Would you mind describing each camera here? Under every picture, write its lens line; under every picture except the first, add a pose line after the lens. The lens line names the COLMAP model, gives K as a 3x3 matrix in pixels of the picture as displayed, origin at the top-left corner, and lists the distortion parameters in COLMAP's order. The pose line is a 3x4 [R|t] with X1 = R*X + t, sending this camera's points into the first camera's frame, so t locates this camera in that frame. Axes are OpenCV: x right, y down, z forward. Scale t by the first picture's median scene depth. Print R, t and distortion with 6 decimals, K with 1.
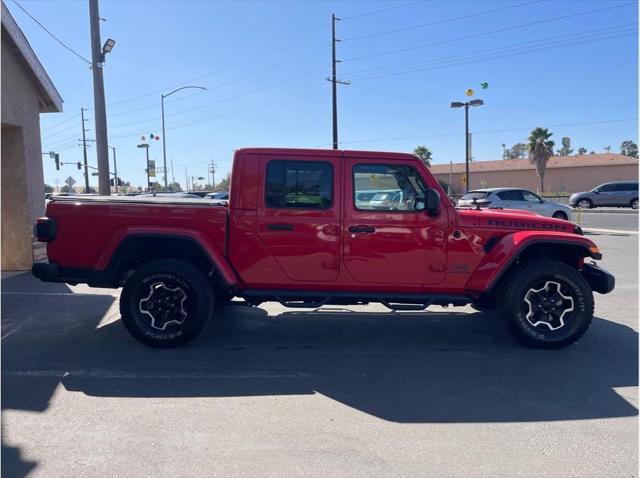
lens RADIAL K [[479.0, 0, 321.2], [0, 479.0, 239.7], [0, 0, 1]] dist [0.057568, -0.078517]
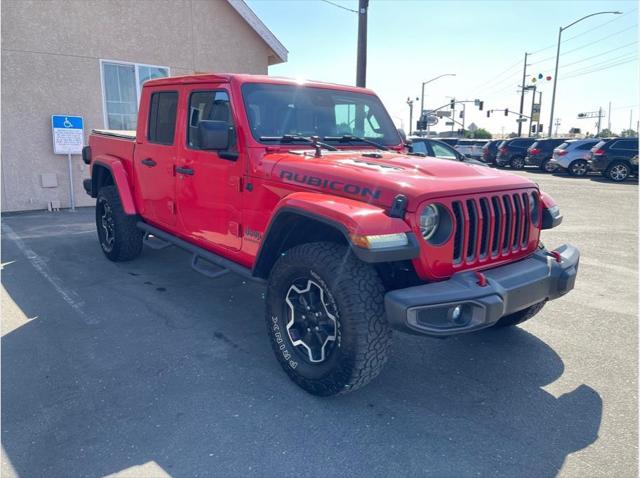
lens RADIAL K [[479.0, 0, 316.5], [0, 479.0, 234.1], [0, 0, 1]] dist [0.057568, -0.078517]
pose [[0.642025, 0.164347, -0.748861, 0.899152], [-0.092746, 0.986230, 0.136926, -0.050045], [0.761053, -0.018456, 0.648427, 0.622747]]
